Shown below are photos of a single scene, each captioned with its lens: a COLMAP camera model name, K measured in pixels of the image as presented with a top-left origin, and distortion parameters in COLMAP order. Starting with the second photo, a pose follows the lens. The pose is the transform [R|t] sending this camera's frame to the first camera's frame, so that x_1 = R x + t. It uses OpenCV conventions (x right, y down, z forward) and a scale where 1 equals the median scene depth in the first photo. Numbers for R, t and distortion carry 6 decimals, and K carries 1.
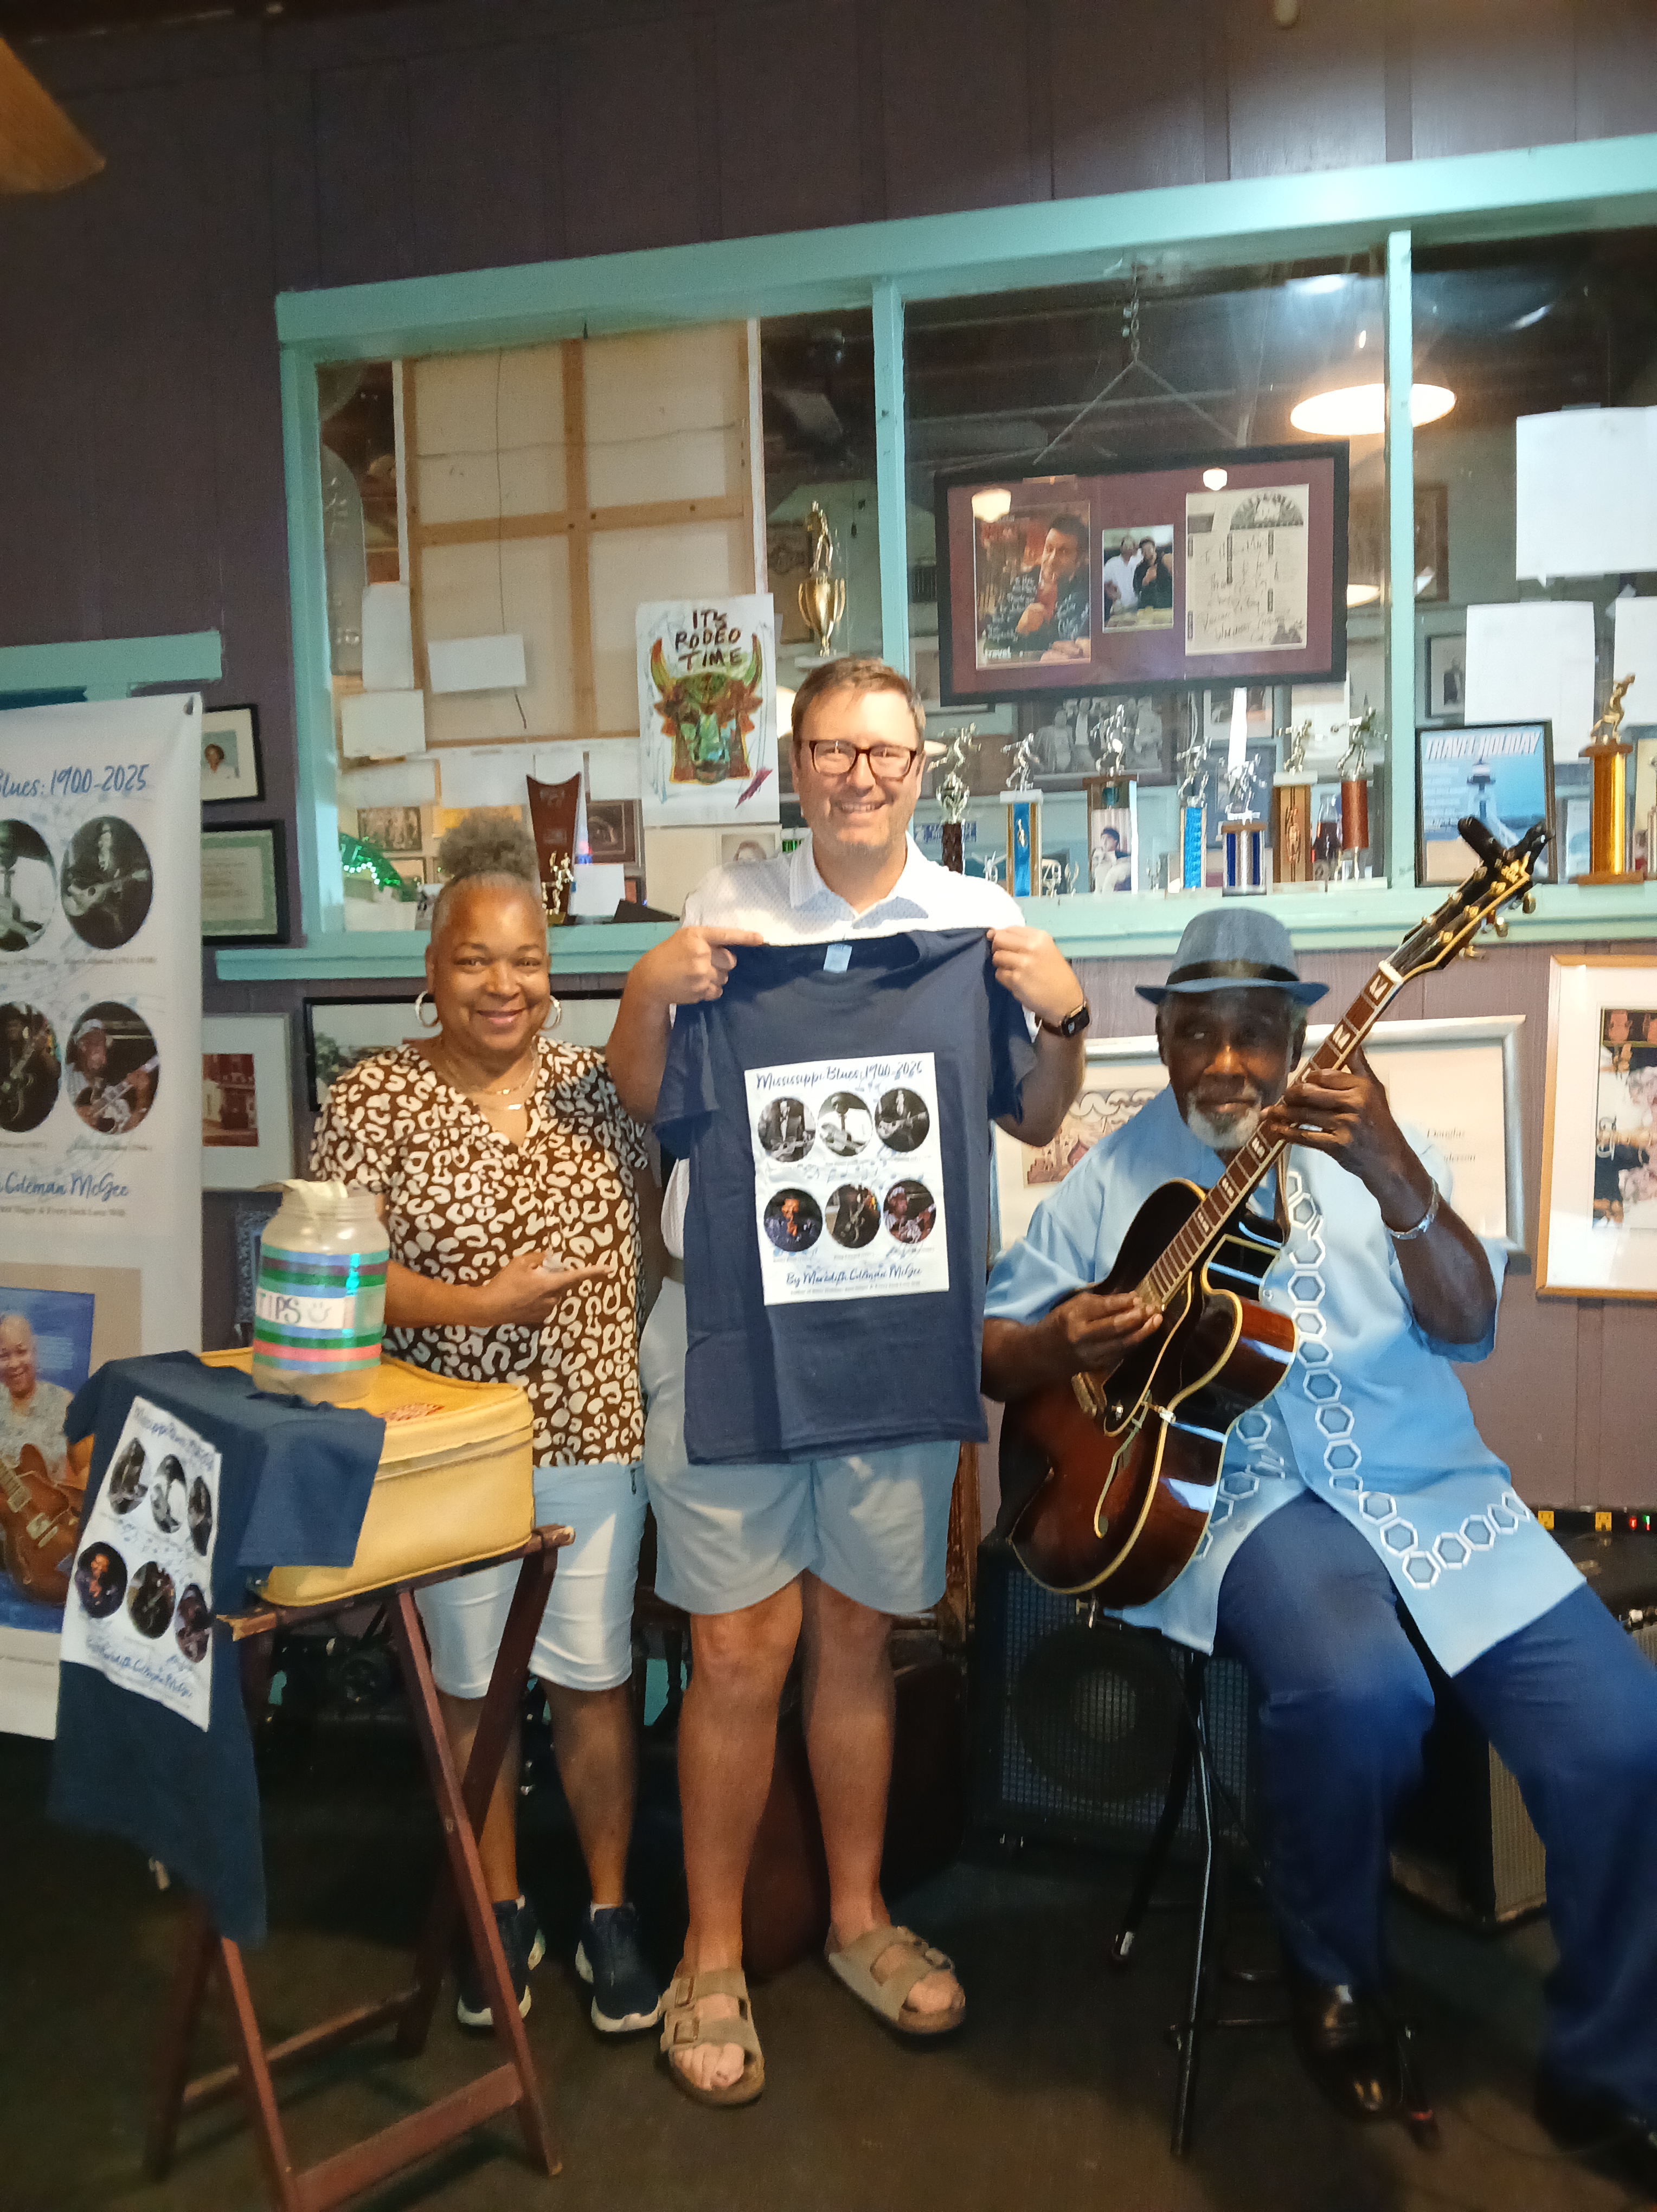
lens RADIAL K [[1762.8, 0, 828.5], [0, 1762.8, 1106.0], [0, 0, 1]] dist [0.067800, -0.173310]
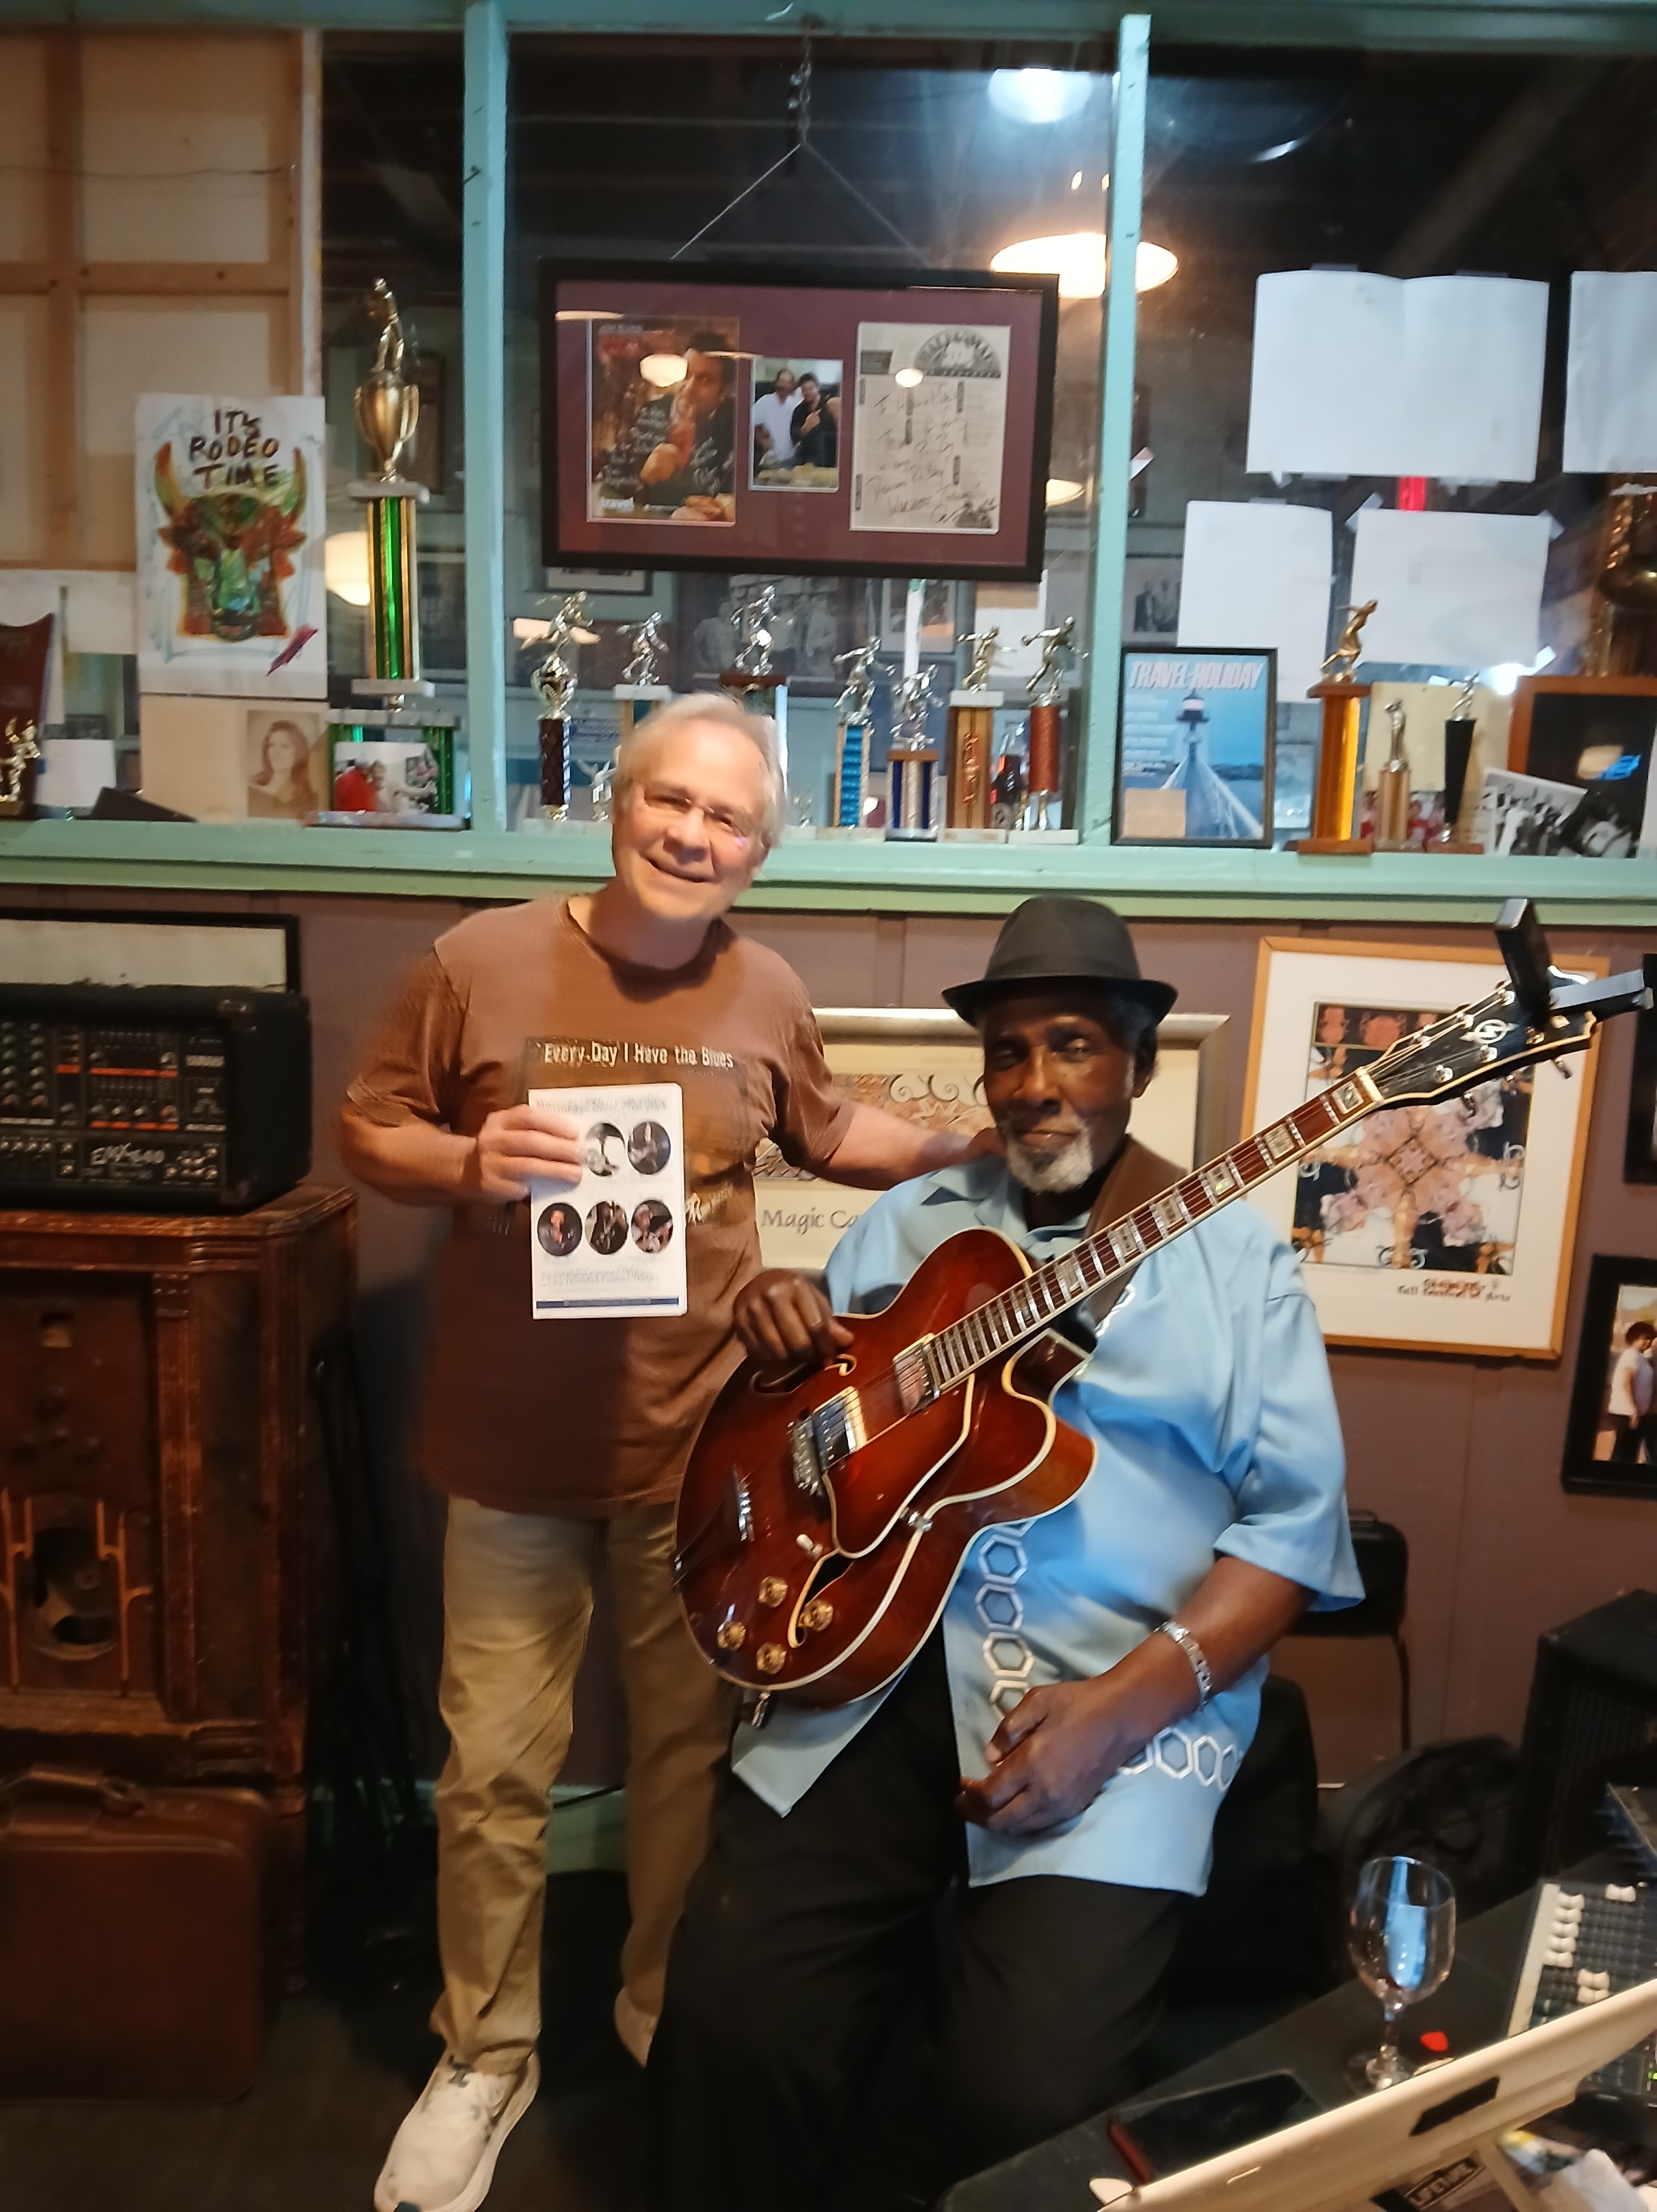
lens RADIAL K [[1703.0, 0, 867.8], [0, 1703.0, 1109.4], [0, 0, 1]] dist [0.028250, -0.074862]
pose [[0.980199, 0.036569, 0.194609, 0.068250], [-0.045279, 0.998153, 0.040499, -0.025509], [-0.192769, -0.048509, 0.980044, 0.231212]]
